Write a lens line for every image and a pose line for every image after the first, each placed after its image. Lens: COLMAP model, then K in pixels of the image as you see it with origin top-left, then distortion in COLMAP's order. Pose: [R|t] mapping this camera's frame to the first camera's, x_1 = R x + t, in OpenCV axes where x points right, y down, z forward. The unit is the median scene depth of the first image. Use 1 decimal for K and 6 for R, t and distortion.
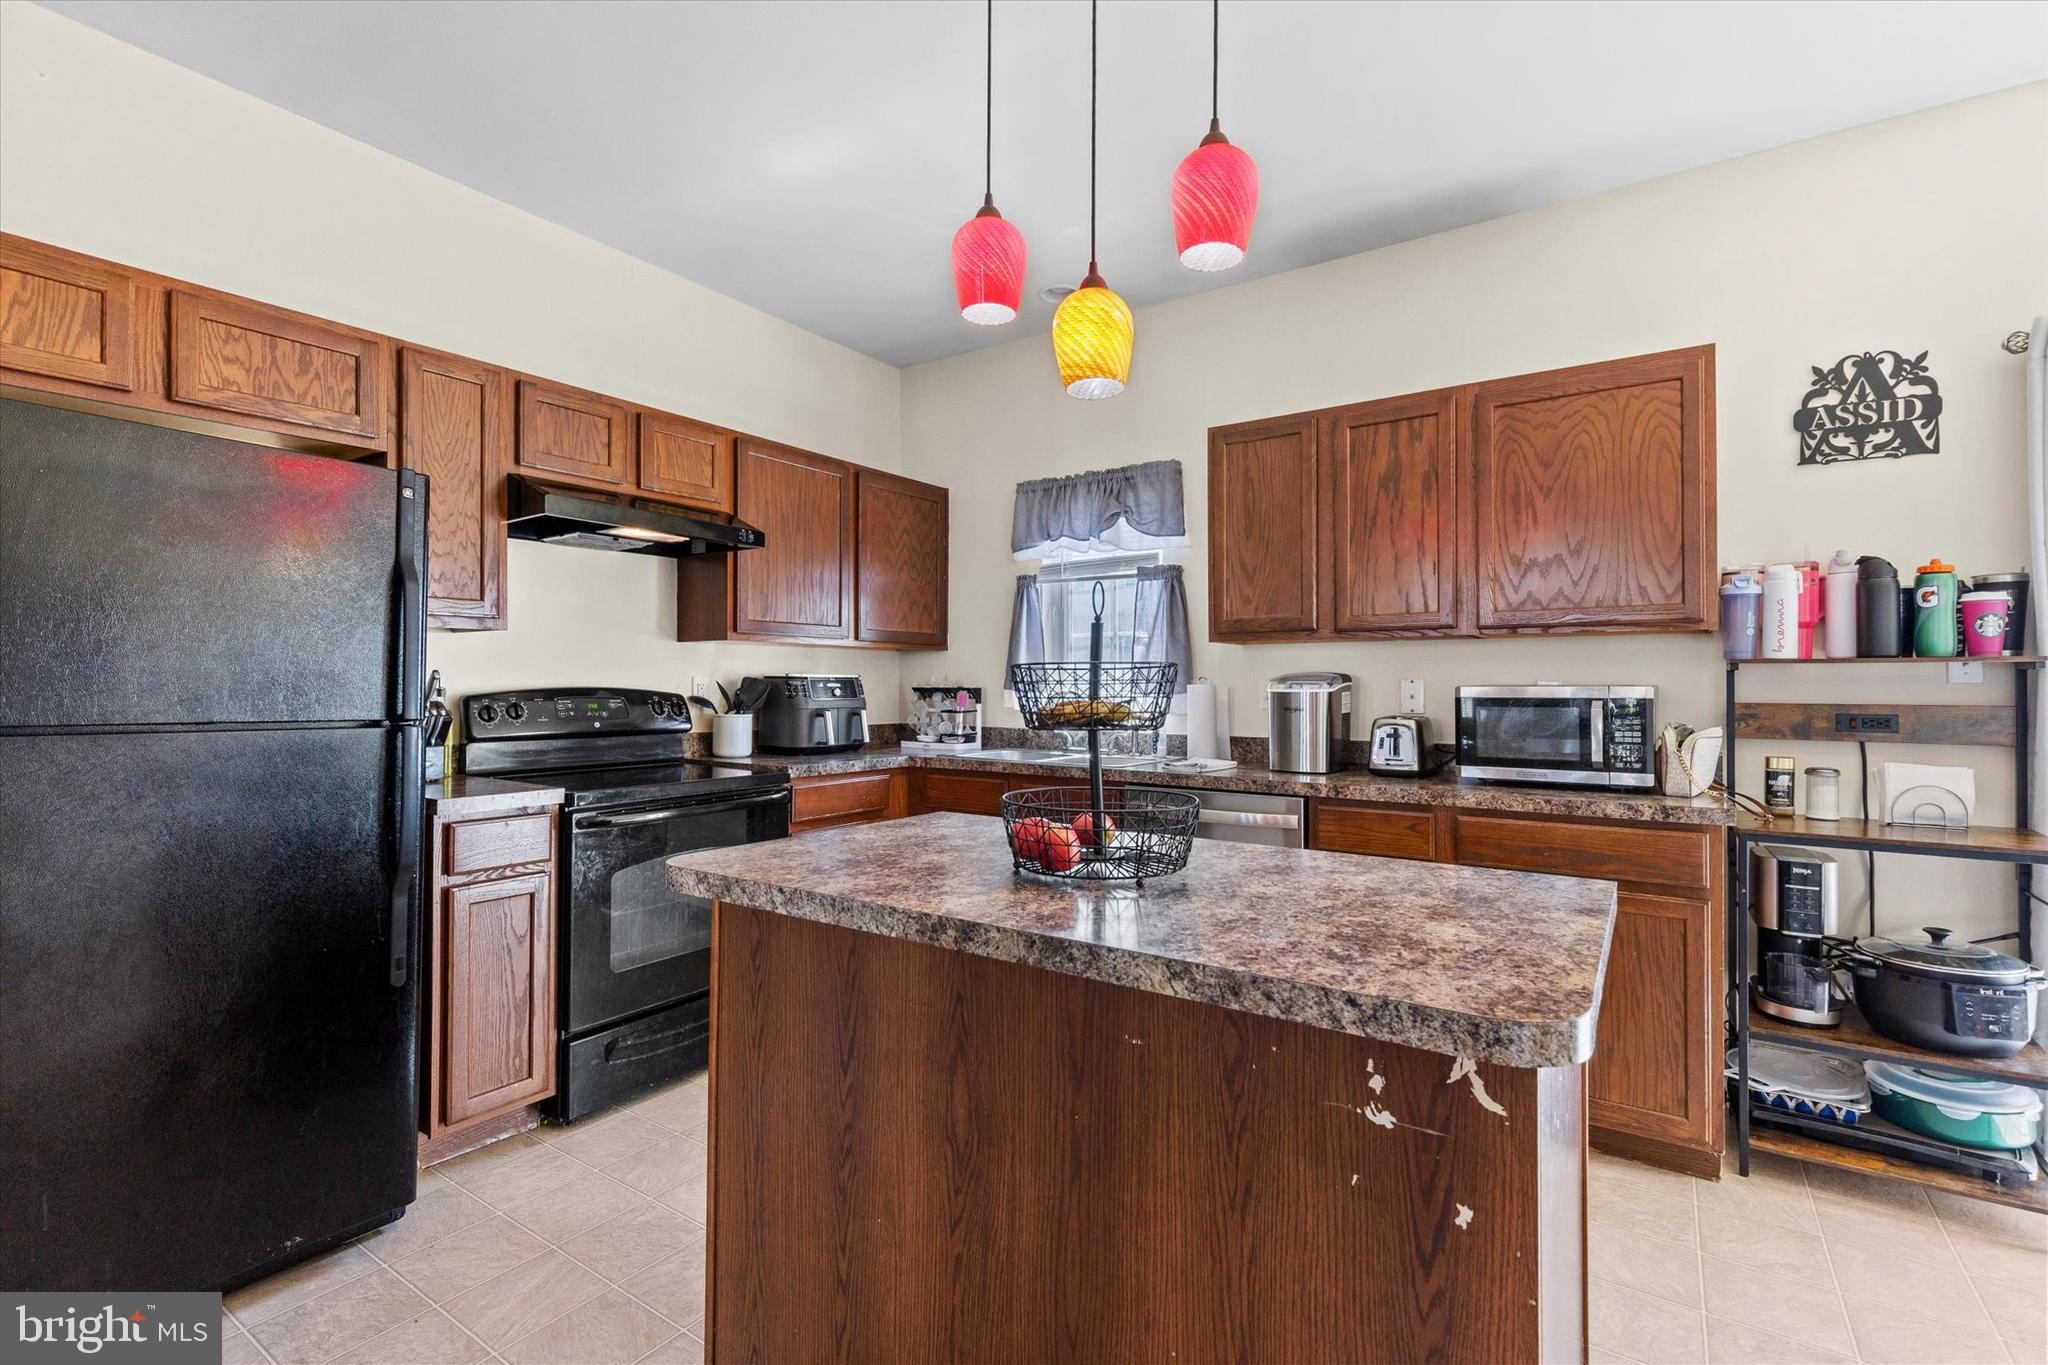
lens RADIAL K [[926.3, 0, 1039.4], [0, 926.3, 676.9], [0, 0, 1]] dist [0.005372, 0.001541]
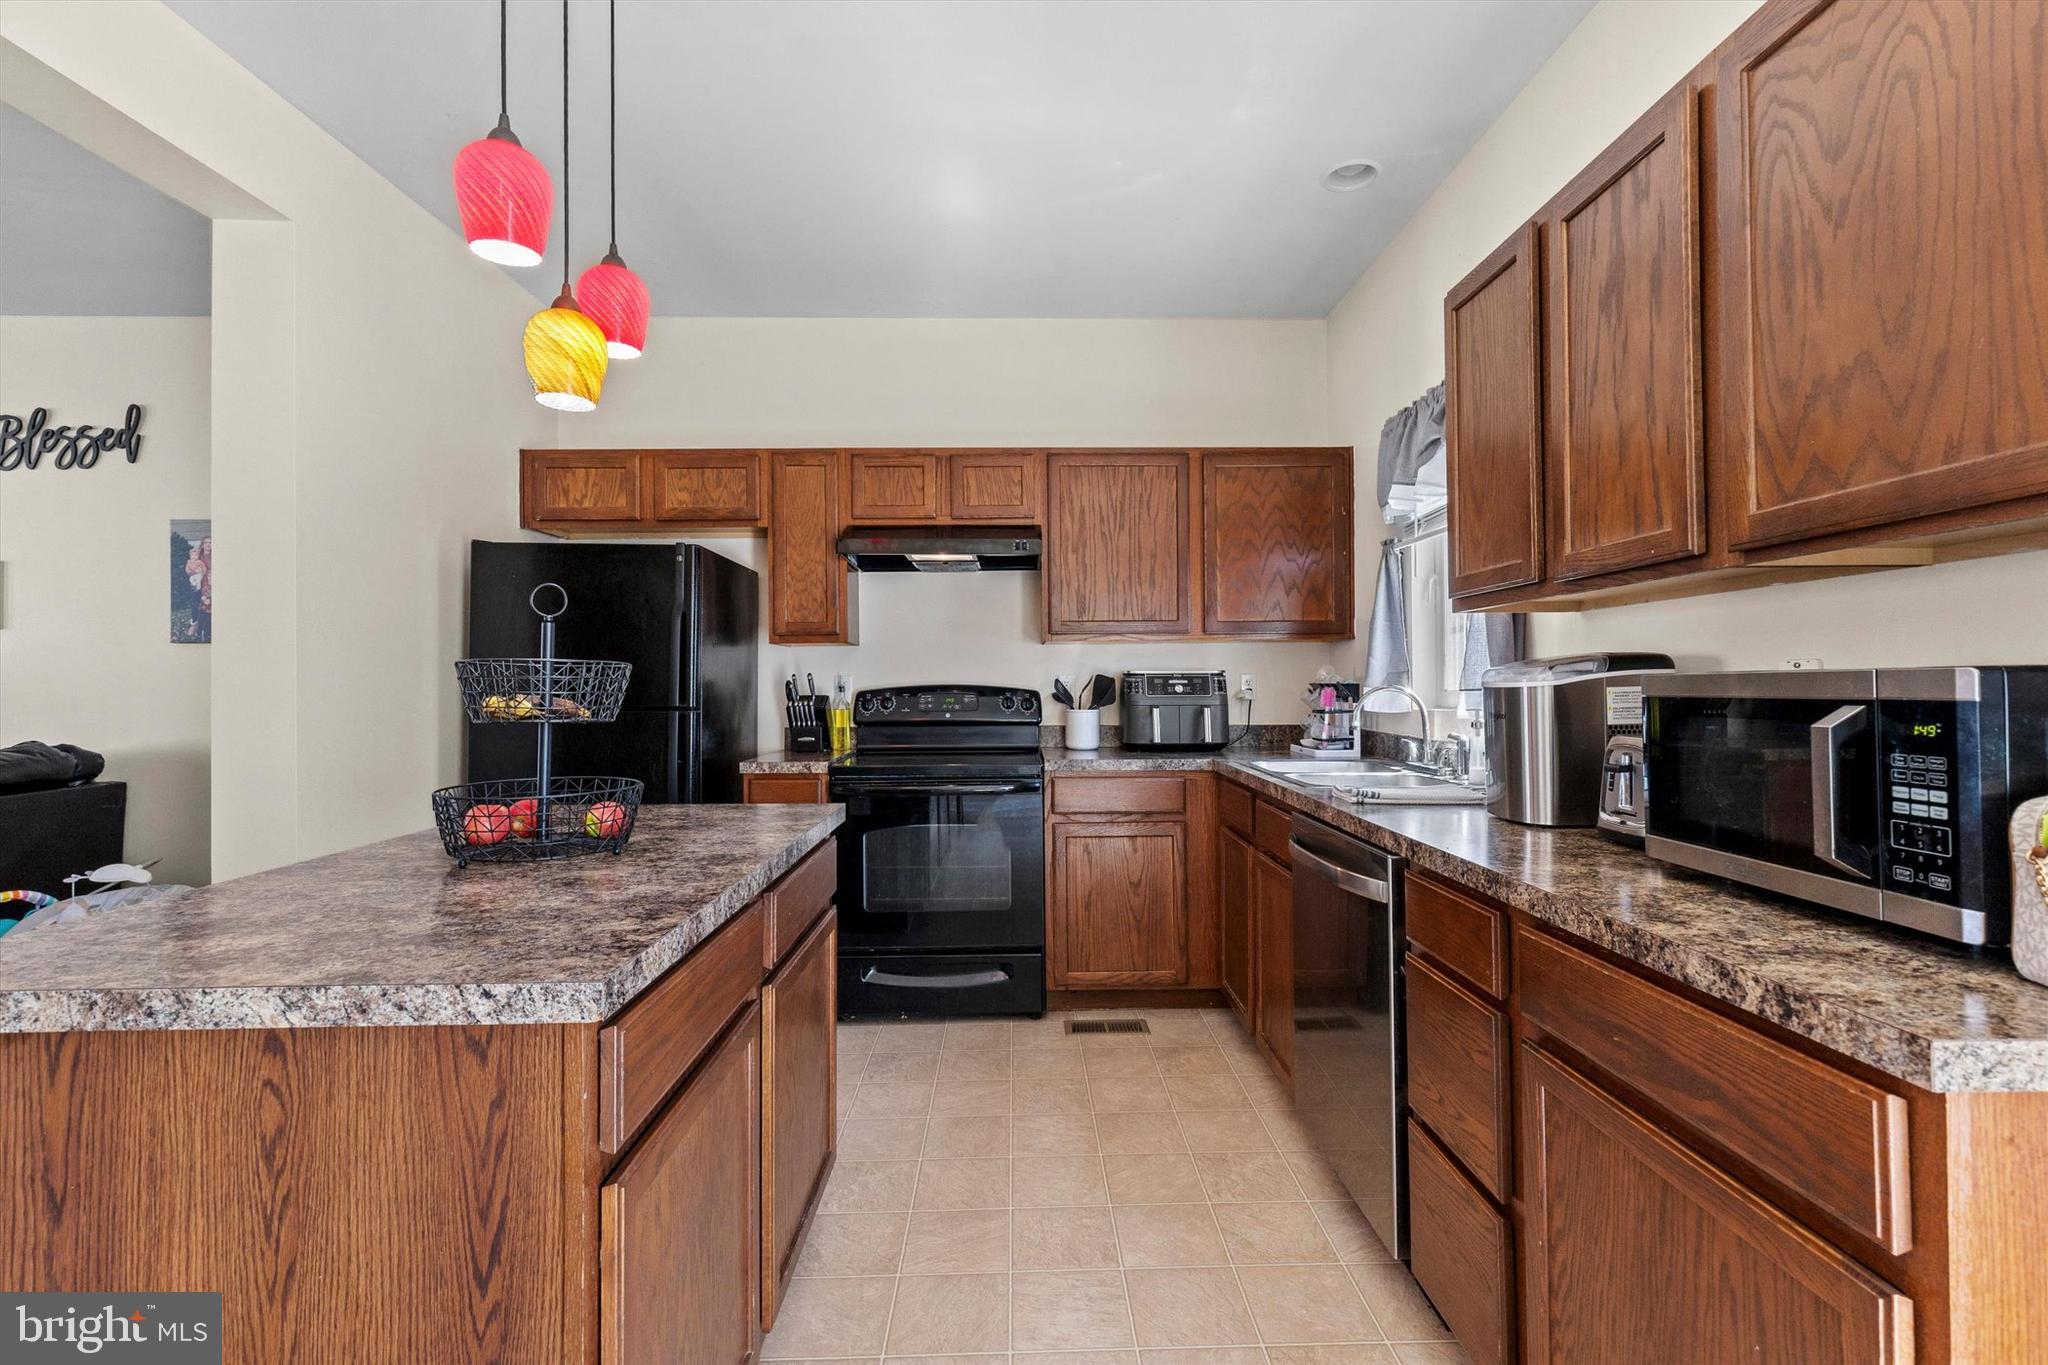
lens RADIAL K [[926.3, 0, 1040.8], [0, 926.3, 678.4], [0, 0, 1]] dist [0.005372, 0.001541]
pose [[0.582616, -0.011324, -0.812669, 0.730260], [0.014908, 0.999884, -0.003245, 0.009960], [0.812611, -0.010224, 0.582717, 0.485559]]
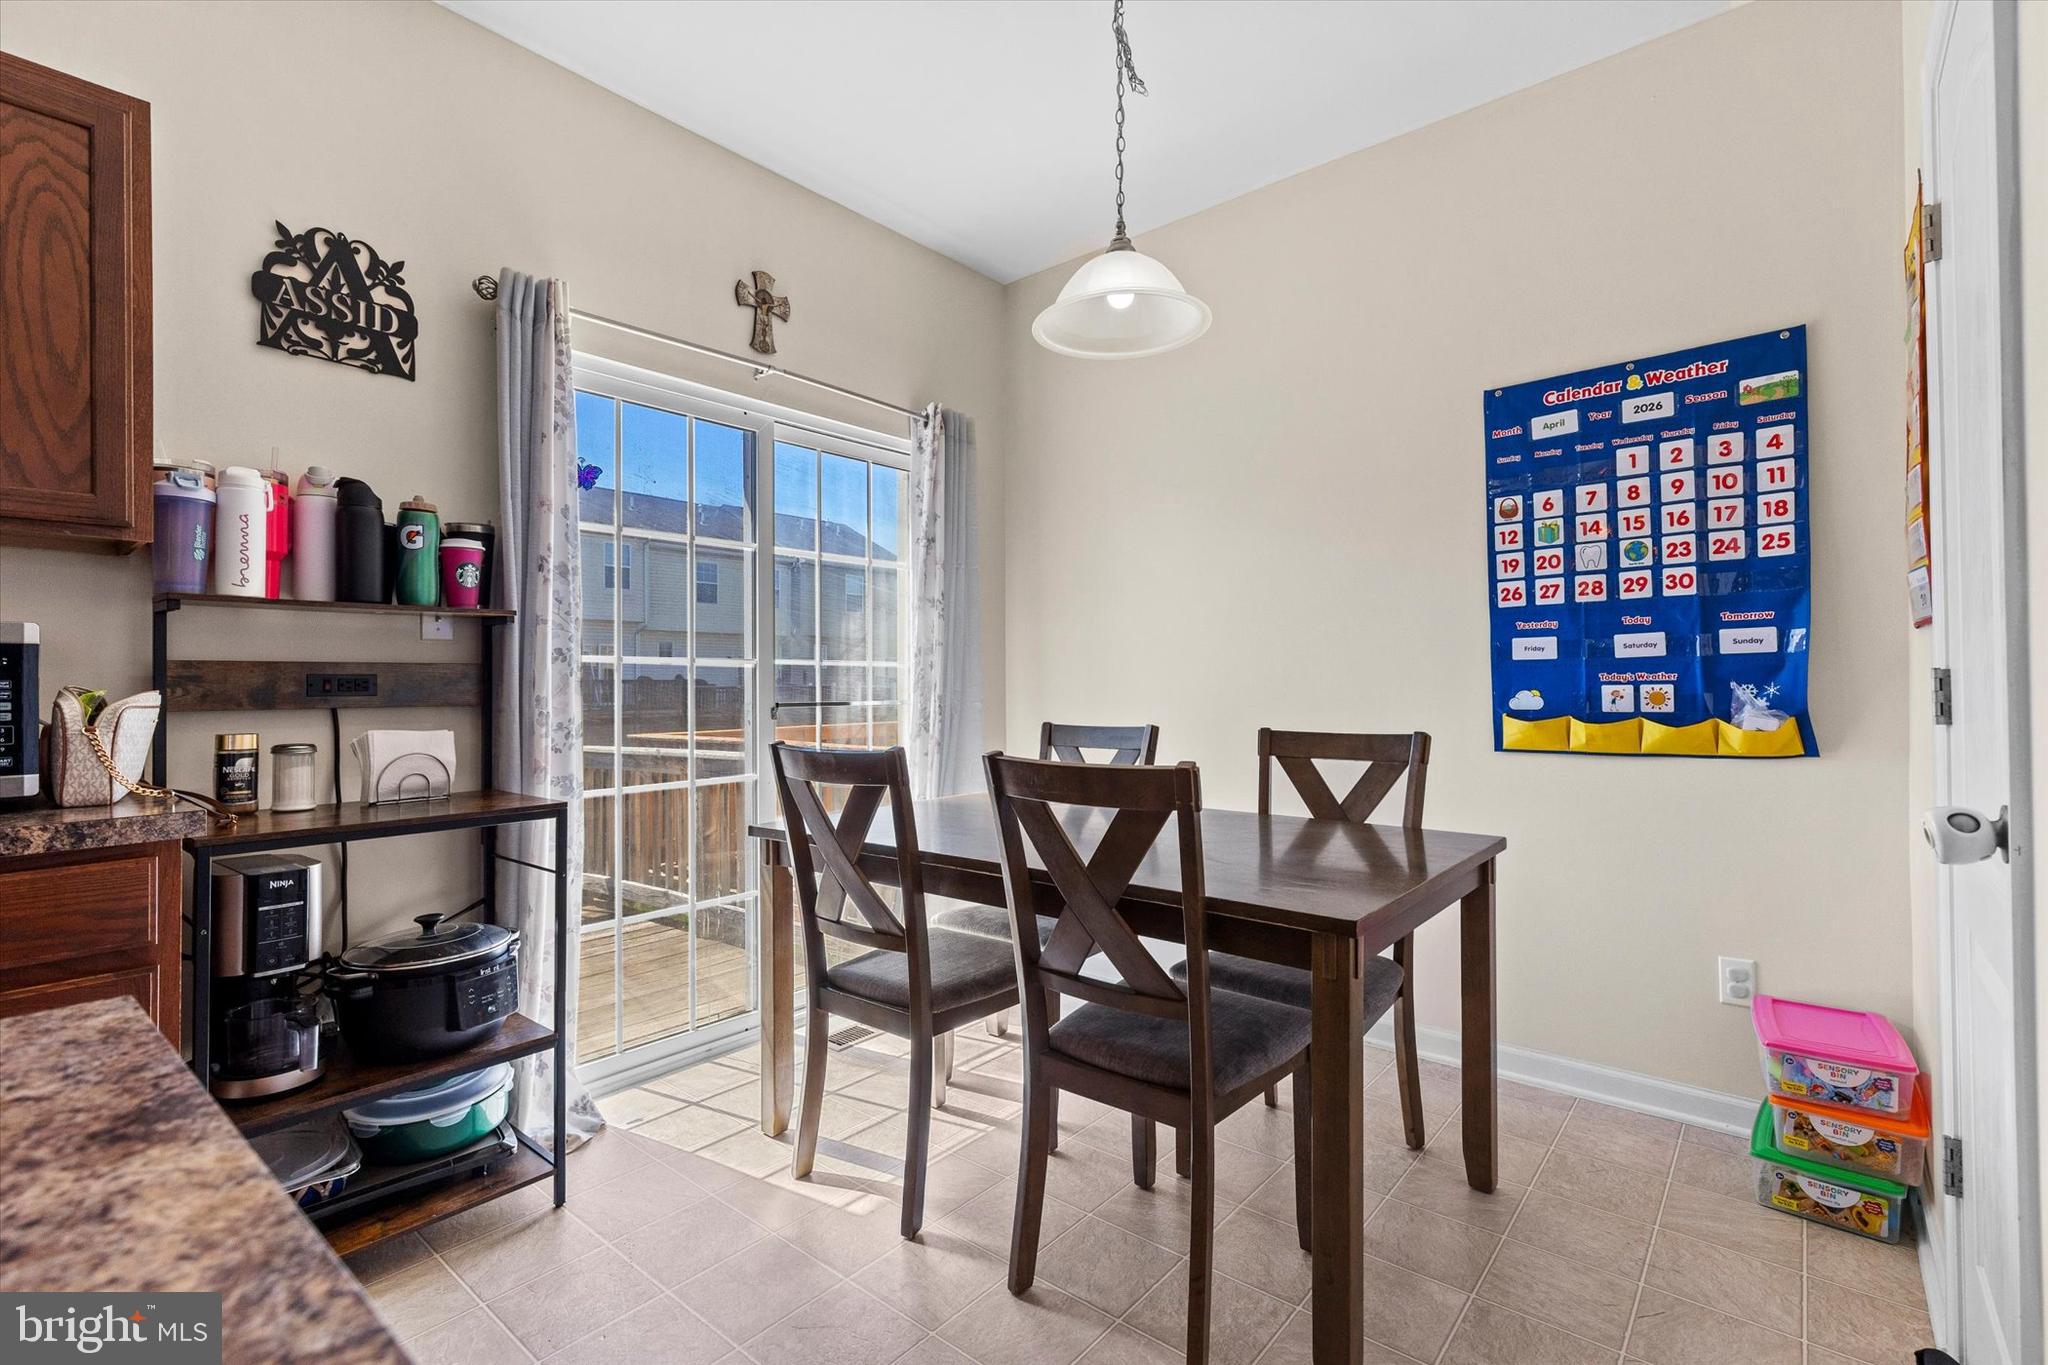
lens RADIAL K [[926.3, 0, 1030.4], [0, 926.3, 671.7], [0, 0, 1]] dist [0.005372, 0.001541]
pose [[0.105302, 0.008924, 0.994400, 0.141397], [0.000947, 0.999958, -0.009074, 0.045690], [-0.994440, 0.001897, 0.105289, 0.313320]]
